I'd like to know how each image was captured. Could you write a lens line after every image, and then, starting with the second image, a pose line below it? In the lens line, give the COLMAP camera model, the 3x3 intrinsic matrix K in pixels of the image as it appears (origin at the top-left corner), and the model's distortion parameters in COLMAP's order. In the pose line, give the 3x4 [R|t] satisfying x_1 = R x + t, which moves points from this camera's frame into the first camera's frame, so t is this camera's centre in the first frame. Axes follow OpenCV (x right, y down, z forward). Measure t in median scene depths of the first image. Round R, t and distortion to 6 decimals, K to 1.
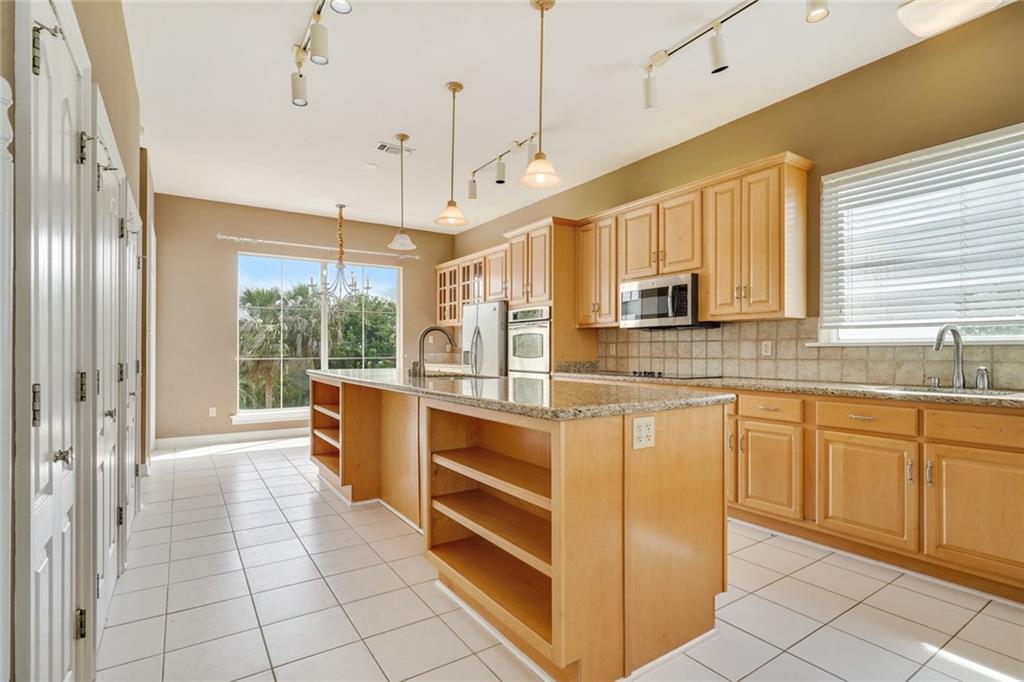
lens RADIAL K [[494.1, 0, 510.2], [0, 494.1, 346.7], [0, 0, 1]] dist [-0.001714, -0.000543]
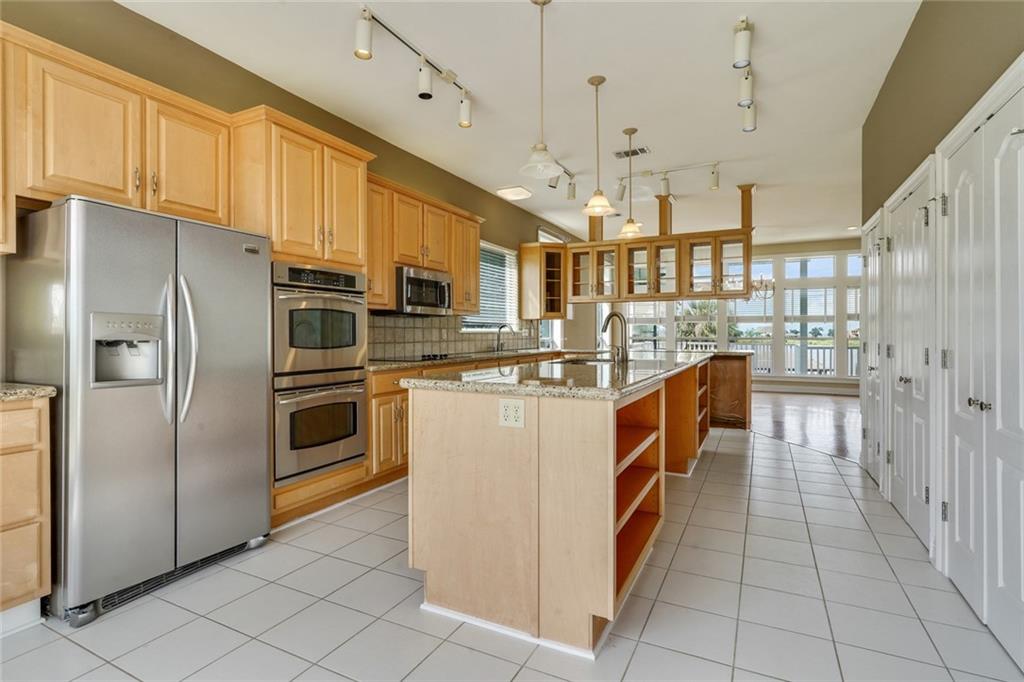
lens RADIAL K [[494.1, 0, 511.2], [0, 494.1, 336.1], [0, 0, 1]] dist [-0.001714, -0.000543]
pose [[-0.486469, -0.003172, 0.873692, -0.777586], [-0.004223, 0.999990, 0.001279, 0.006189], [-0.873687, -0.003068, -0.486478, 1.378632]]
